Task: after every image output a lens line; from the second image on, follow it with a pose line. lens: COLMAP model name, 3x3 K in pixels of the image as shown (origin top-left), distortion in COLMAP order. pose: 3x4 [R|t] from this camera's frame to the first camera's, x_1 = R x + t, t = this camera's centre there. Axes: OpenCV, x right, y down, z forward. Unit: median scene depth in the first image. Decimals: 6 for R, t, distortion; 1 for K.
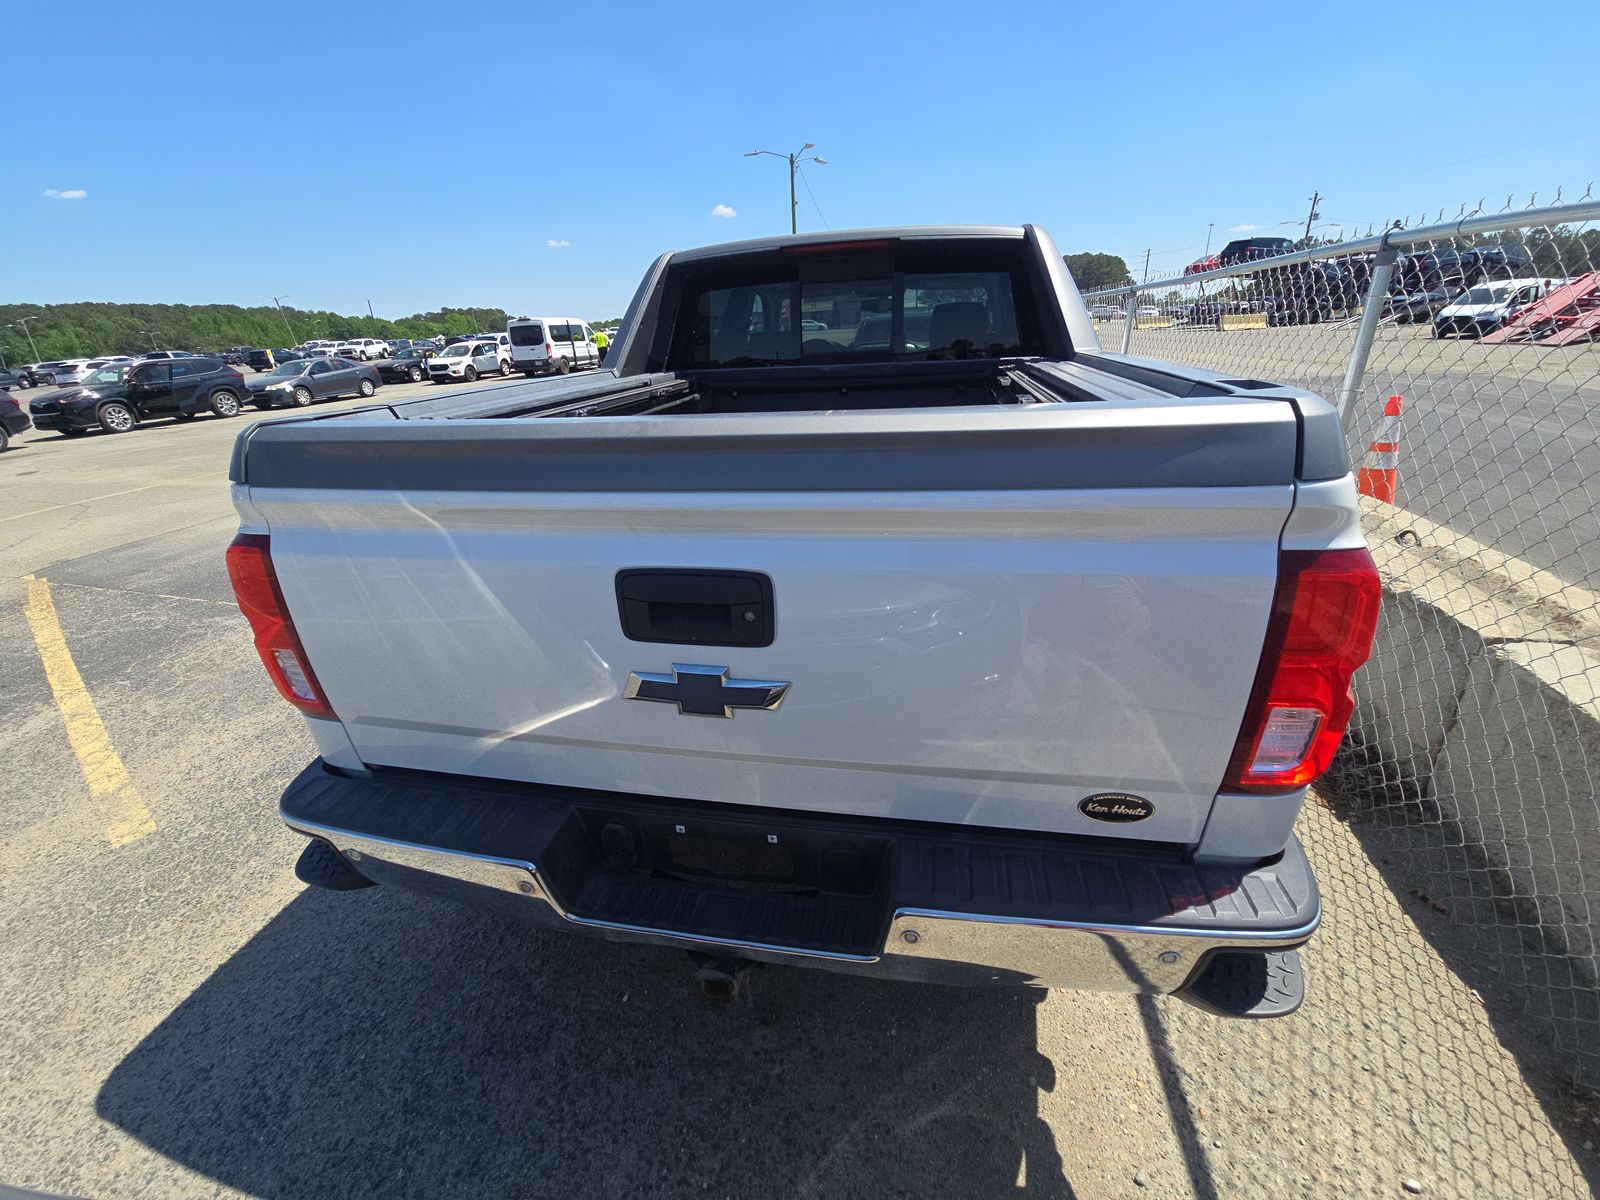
lens RADIAL K [[653.6, 0, 800.0], [0, 653.6, 600.0], [0, 0, 1]] dist [0.031748, -0.019109]
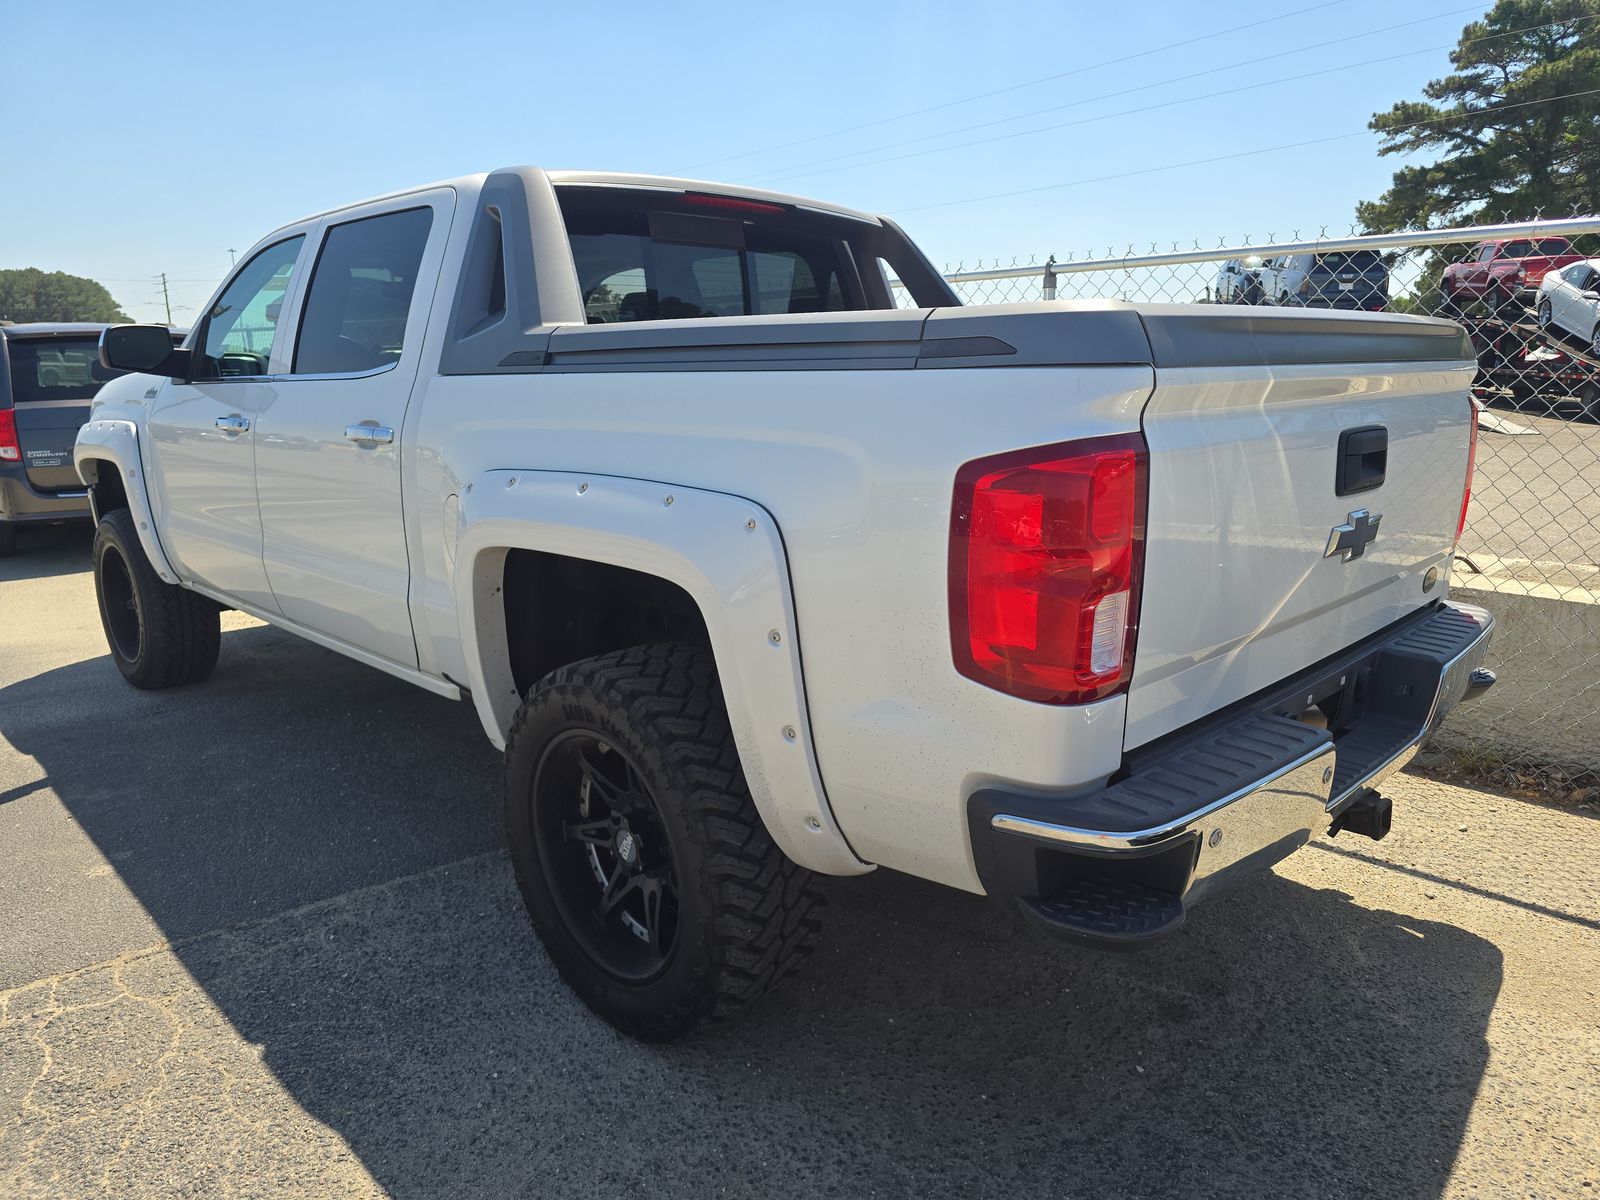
lens RADIAL K [[1088.0, 0, 800.0], [0, 1088.0, 600.0], [0, 0, 1]] dist [0.036666, -0.040420]
pose [[0.559448, -0.133702, 0.818011, -2.003735], [0.301195, 0.952232, -0.050351, 0.038273], [-0.772204, 0.274550, 0.572994, 0.576961]]
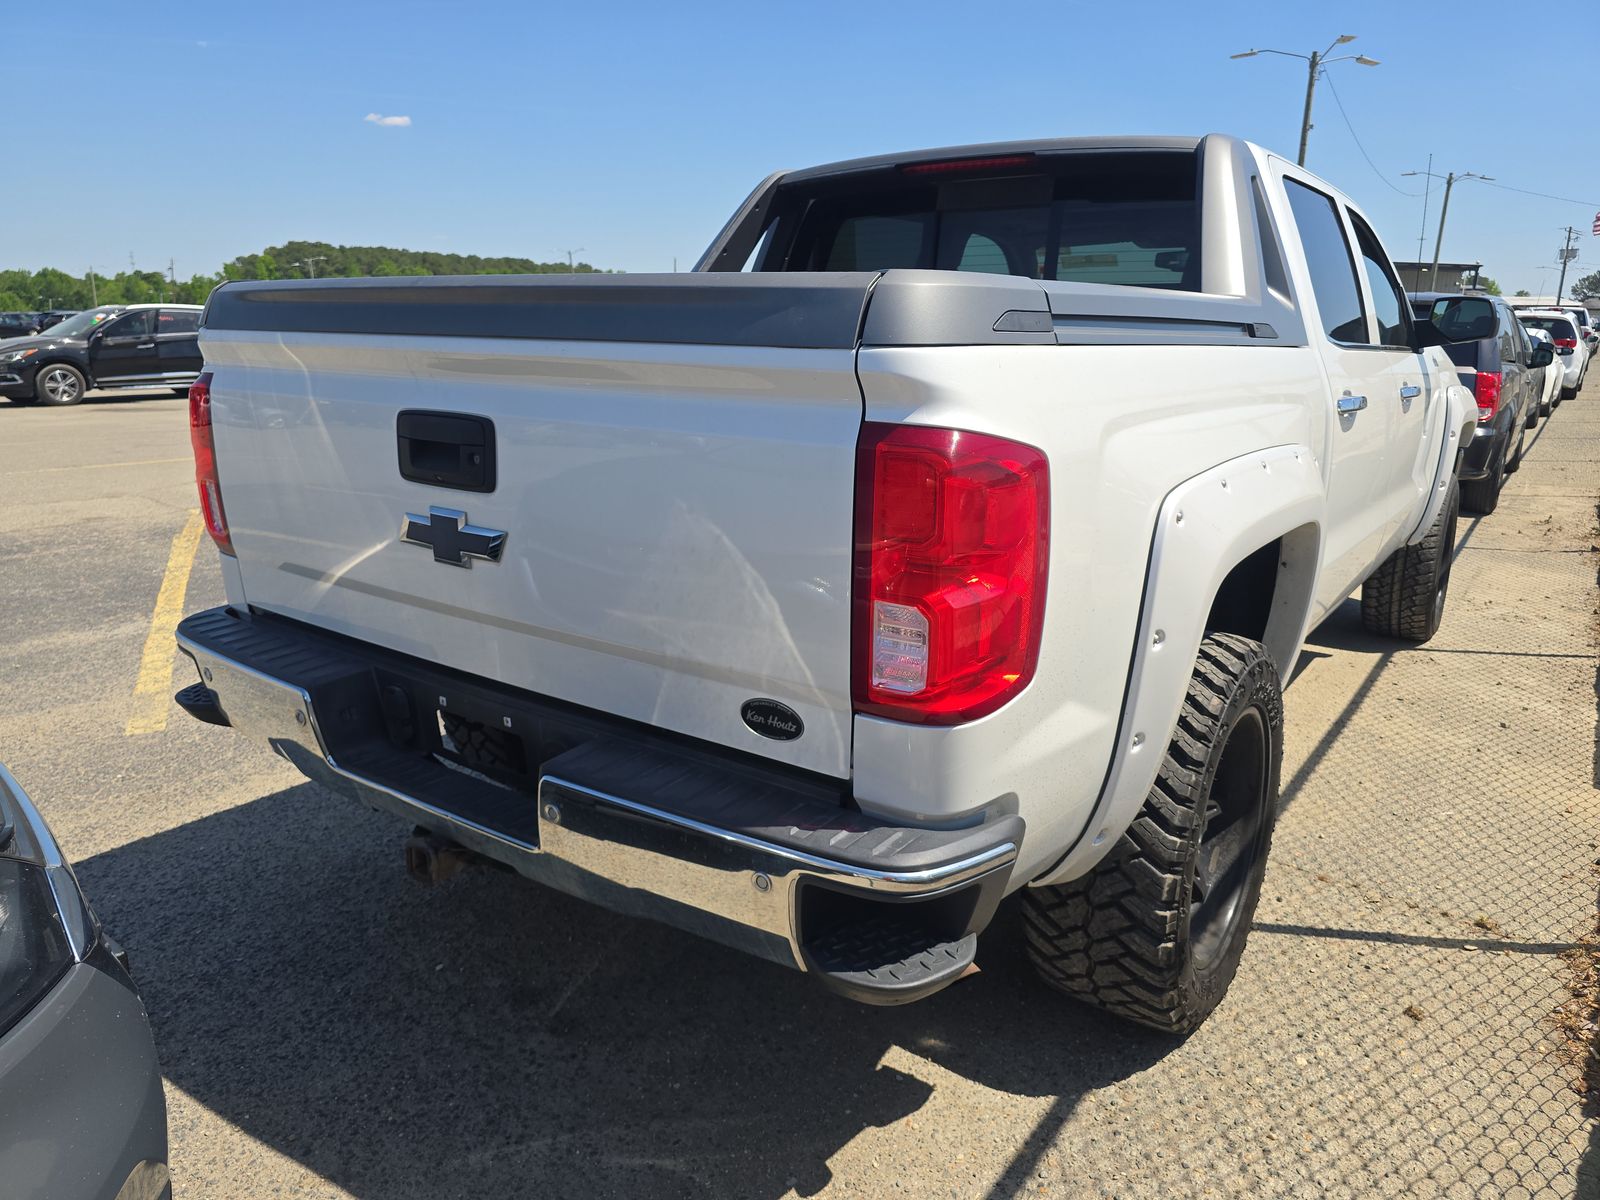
lens RADIAL K [[1084.6, 0, 800.0], [0, 1084.6, 600.0], [0, 0, 1]] dist [0.113203, -0.141188]
pose [[0.905844, 0.159282, -0.392526, 0.897477], [-0.212998, 0.972223, -0.097027, 0.244251], [0.366168, 0.171499, 0.914609, -0.313727]]
